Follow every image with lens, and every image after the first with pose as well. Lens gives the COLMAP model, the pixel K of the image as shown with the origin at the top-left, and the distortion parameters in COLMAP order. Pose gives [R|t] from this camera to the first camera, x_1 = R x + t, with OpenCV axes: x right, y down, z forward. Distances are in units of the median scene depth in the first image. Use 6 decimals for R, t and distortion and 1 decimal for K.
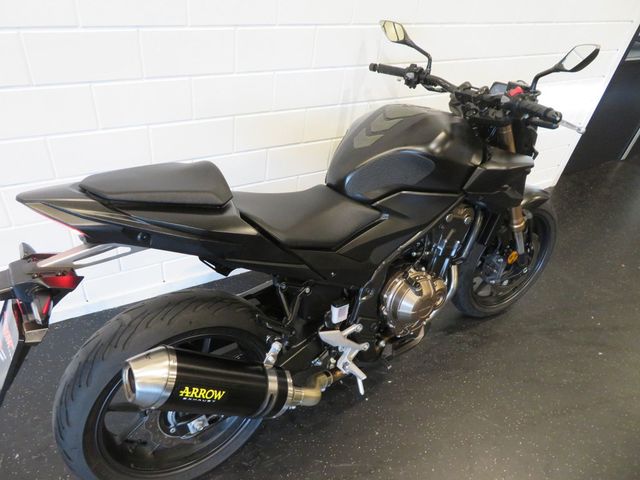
lens RADIAL K [[459.1, 0, 320.0], [0, 459.1, 240.0], [0, 0, 1]] dist [0.003943, -0.003981]
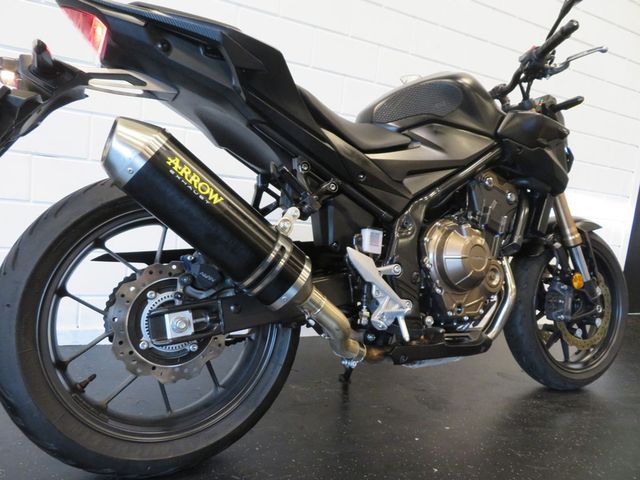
lens RADIAL K [[459.1, 0, 320.0], [0, 459.1, 240.0], [0, 0, 1]] dist [0.003943, -0.003981]
pose [[0.998232, -0.011371, -0.058336, -0.001537], [-0.022173, 0.839412, -0.543042, 0.578538], [0.055143, 0.543376, 0.837676, 0.297099]]
